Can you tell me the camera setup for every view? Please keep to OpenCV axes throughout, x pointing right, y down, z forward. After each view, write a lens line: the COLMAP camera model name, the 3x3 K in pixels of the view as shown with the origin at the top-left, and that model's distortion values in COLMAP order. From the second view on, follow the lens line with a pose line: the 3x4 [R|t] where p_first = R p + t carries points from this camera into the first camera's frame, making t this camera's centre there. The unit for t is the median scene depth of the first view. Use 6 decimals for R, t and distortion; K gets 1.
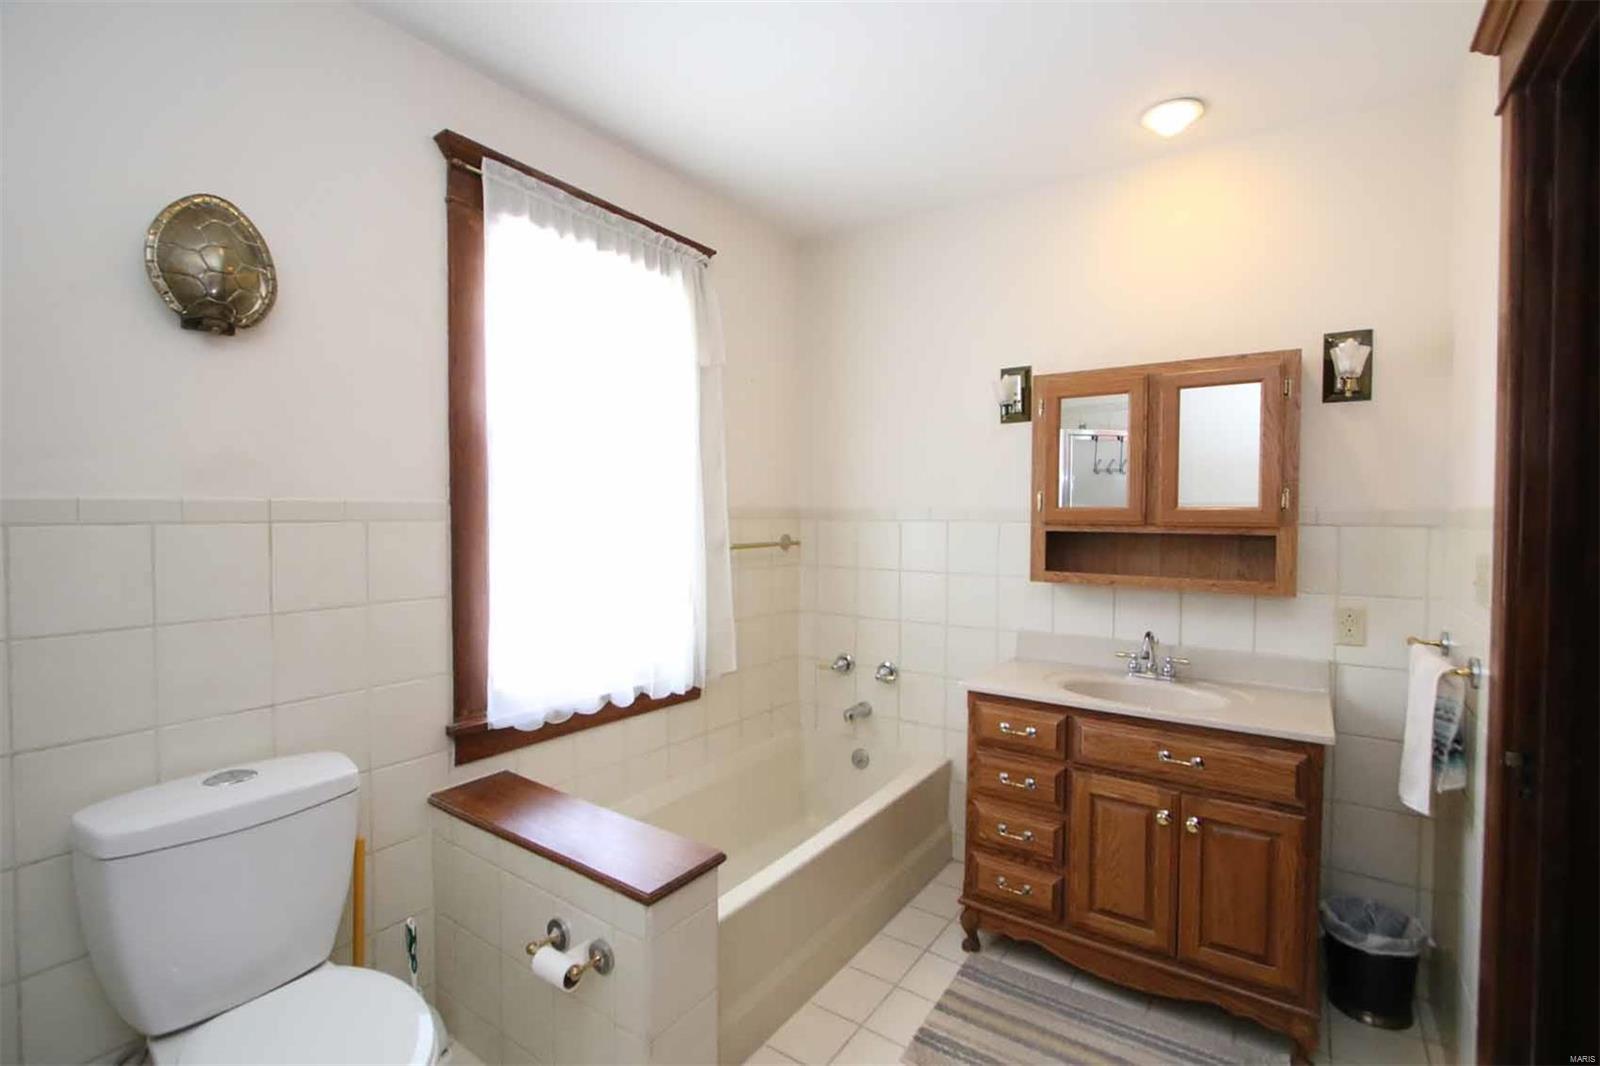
lens RADIAL K [[741.2, 0, 797.4], [0, 741.2, 525.5], [0, 0, 1]] dist [-0.005422, -0.000115]
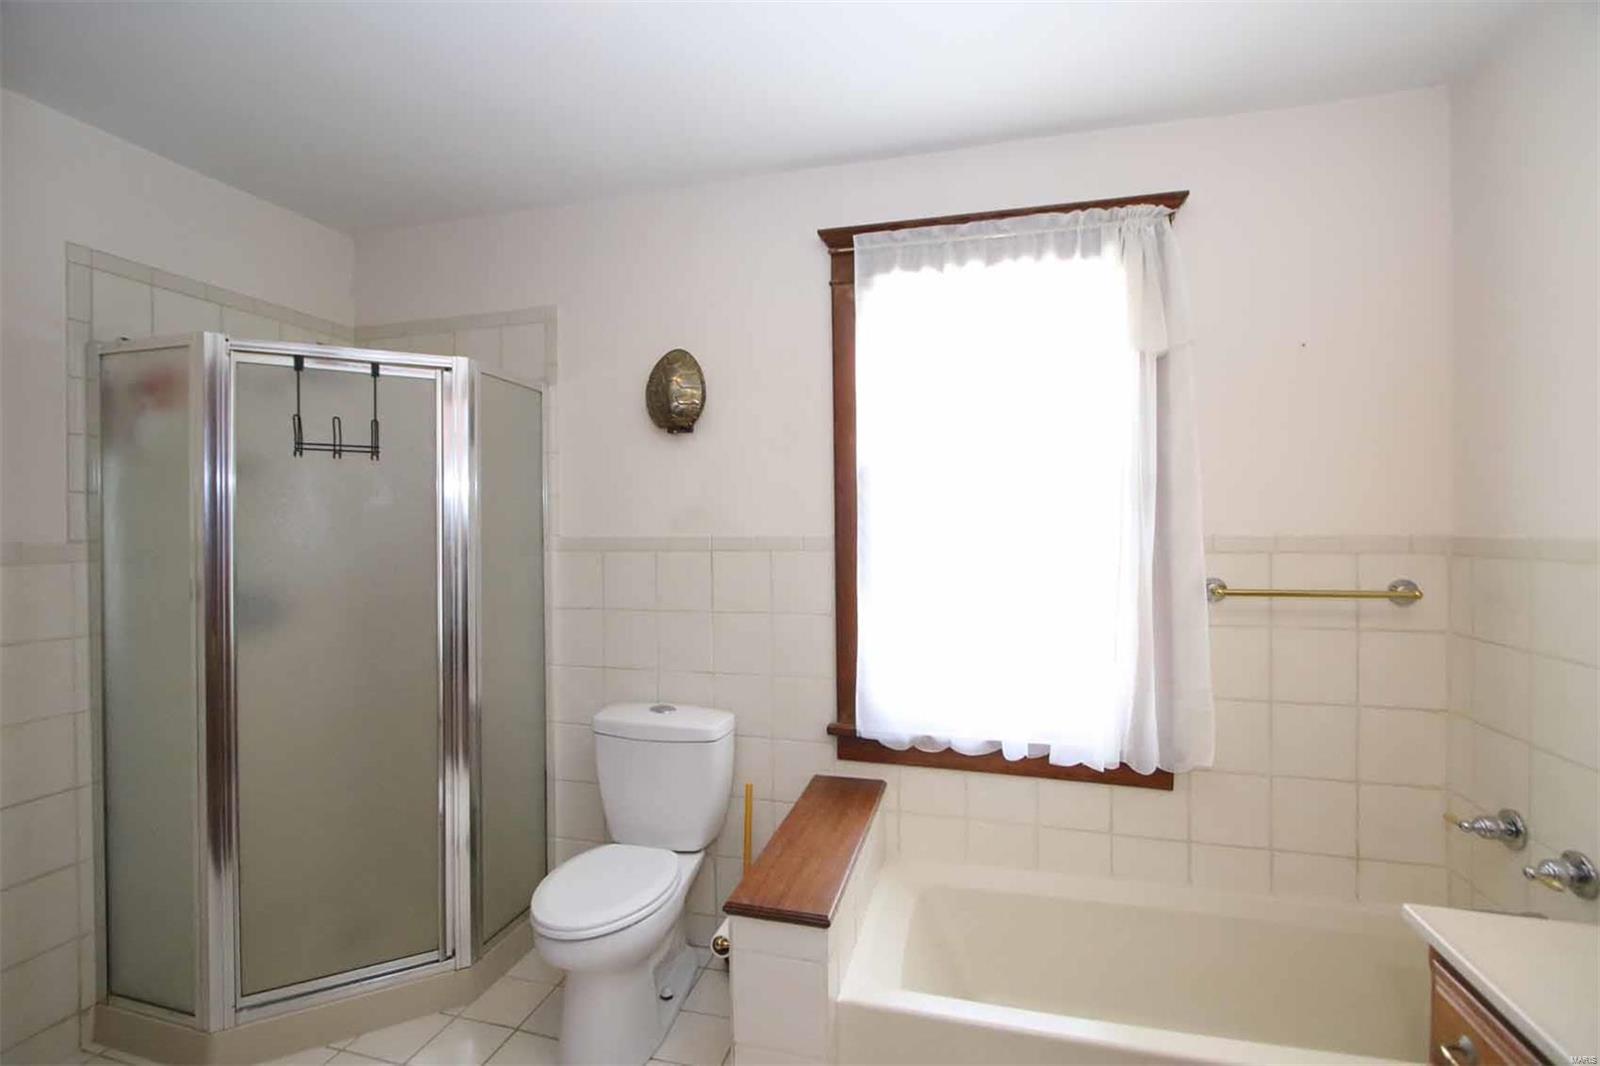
lens RADIAL K [[741.2, 0, 796.6], [0, 741.2, 539.6], [0, 0, 1]] dist [-0.005422, -0.000115]
pose [[0.335744, -0.002818, -0.941949, 0.583448], [-0.014589, 0.999860, -0.008191, -0.013058], [0.941840, 0.016492, 0.335656, 0.498608]]
